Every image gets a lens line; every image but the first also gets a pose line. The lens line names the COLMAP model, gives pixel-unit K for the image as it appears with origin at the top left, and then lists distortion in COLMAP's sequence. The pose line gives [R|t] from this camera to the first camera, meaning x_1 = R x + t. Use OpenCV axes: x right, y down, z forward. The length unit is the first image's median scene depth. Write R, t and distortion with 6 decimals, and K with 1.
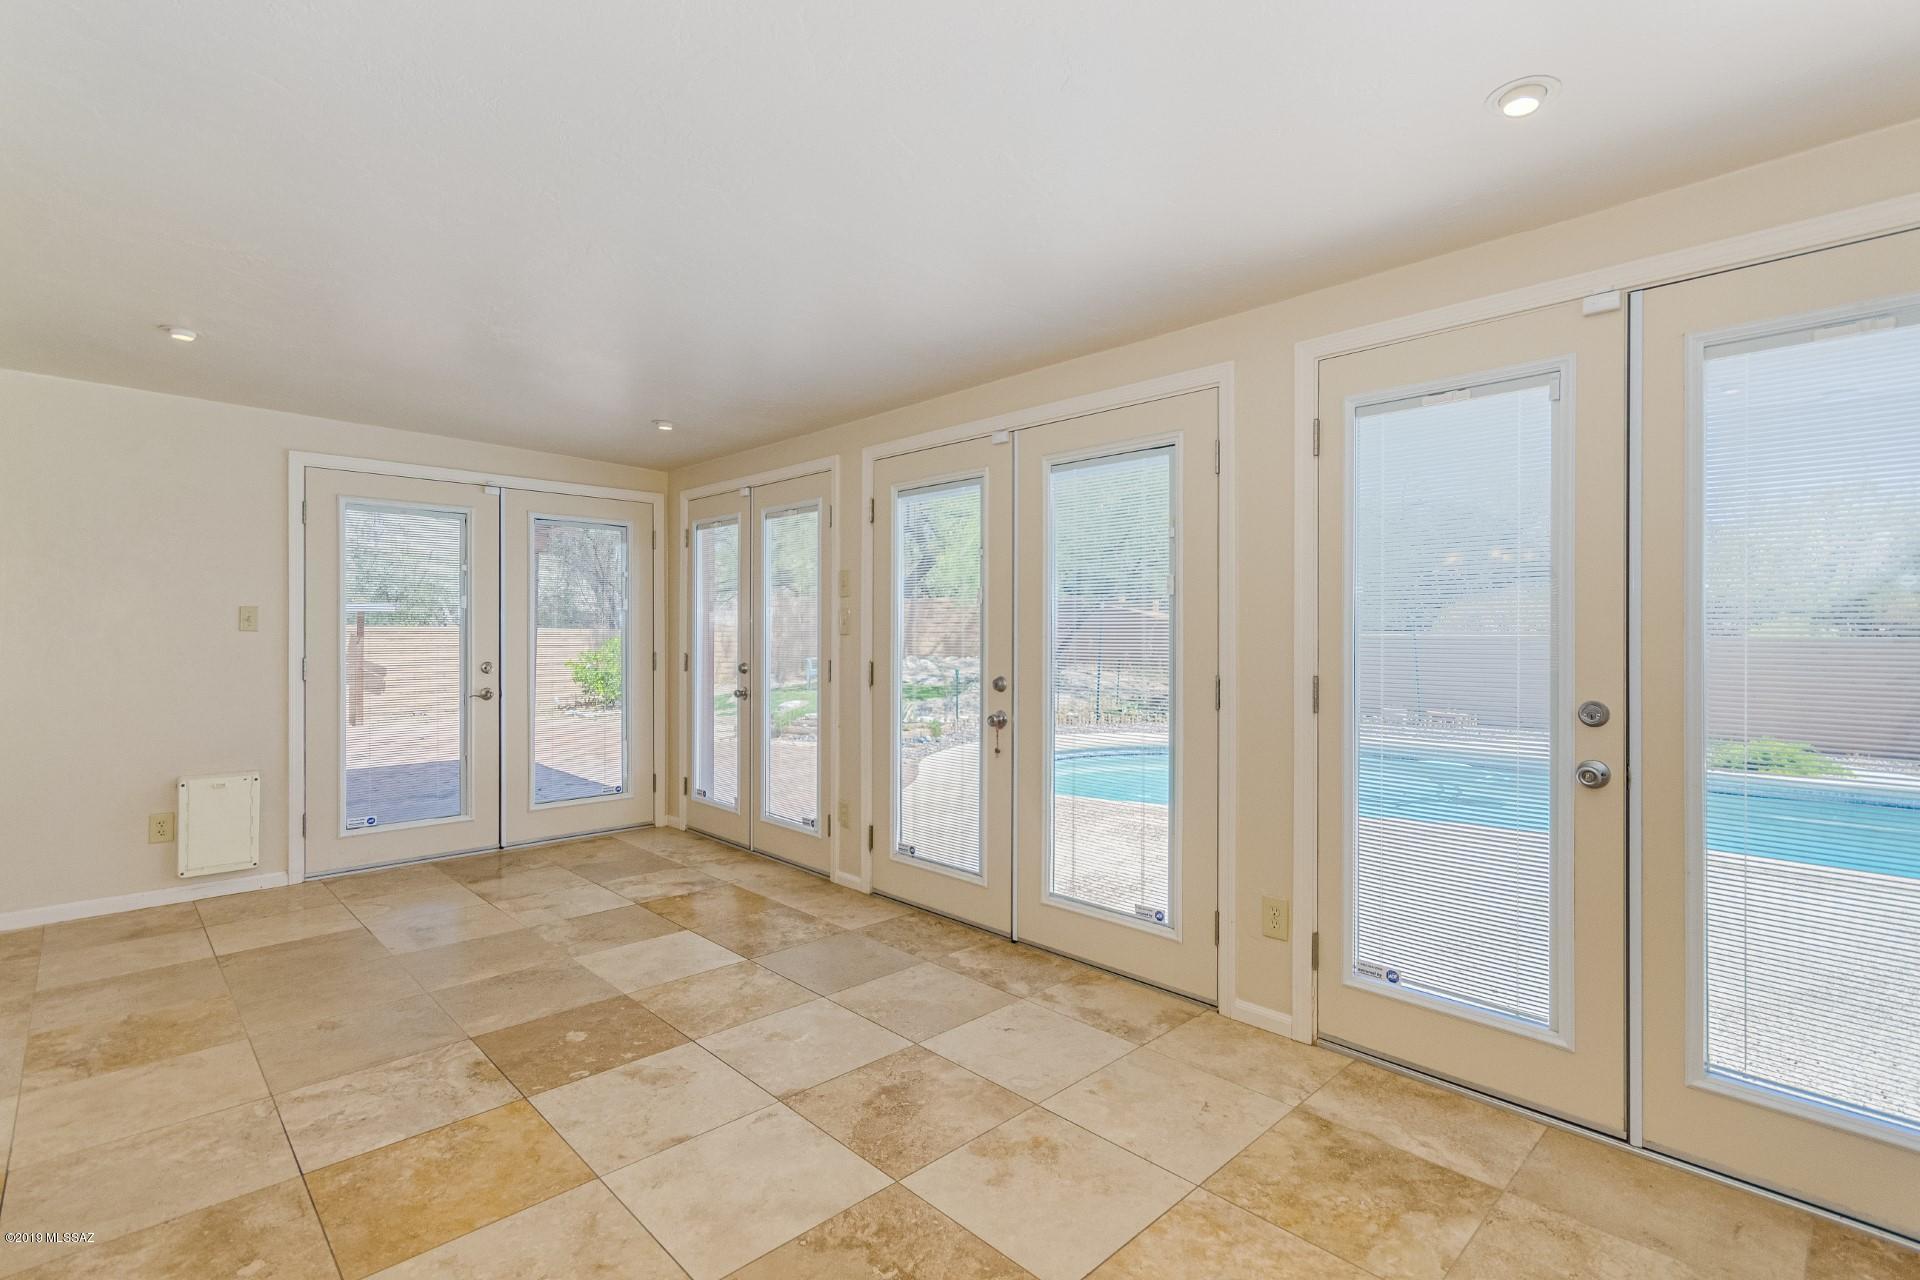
lens RADIAL K [[902.5, 0, 967.8], [0, 902.5, 647.7], [0, 0, 1]] dist [0.001058, 0.000067]
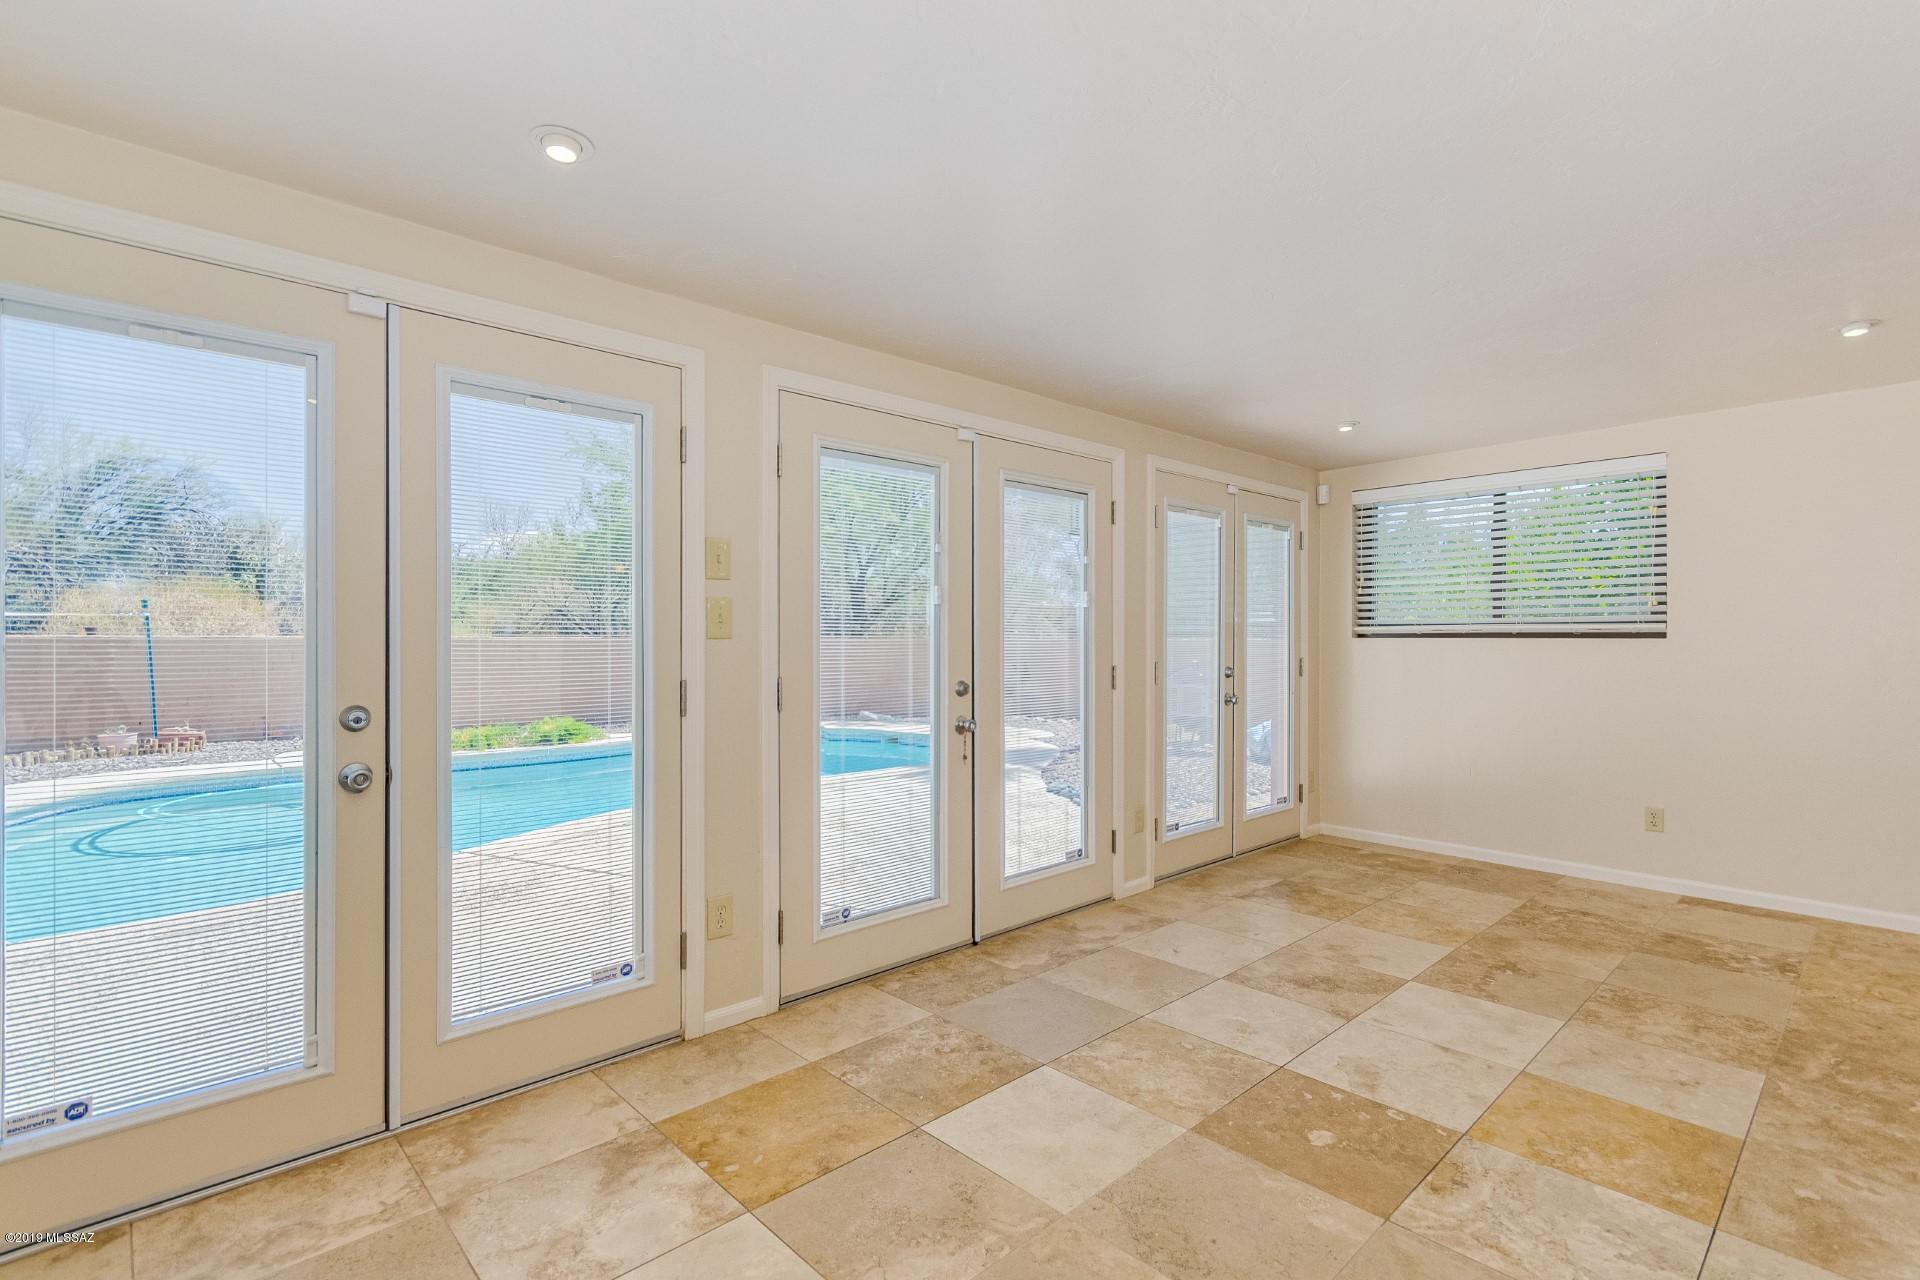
lens RADIAL K [[919.5, 0, 960.0], [0, 919.5, 640.0], [0, 0, 1]] dist [0.014324, -0.003901]
pose [[-0.001366, -0.003364, 0.999993, -1.108704], [0.015790, 0.999870, 0.003385, -0.016189], [-0.999874, 0.015794, -0.001312, 1.163702]]
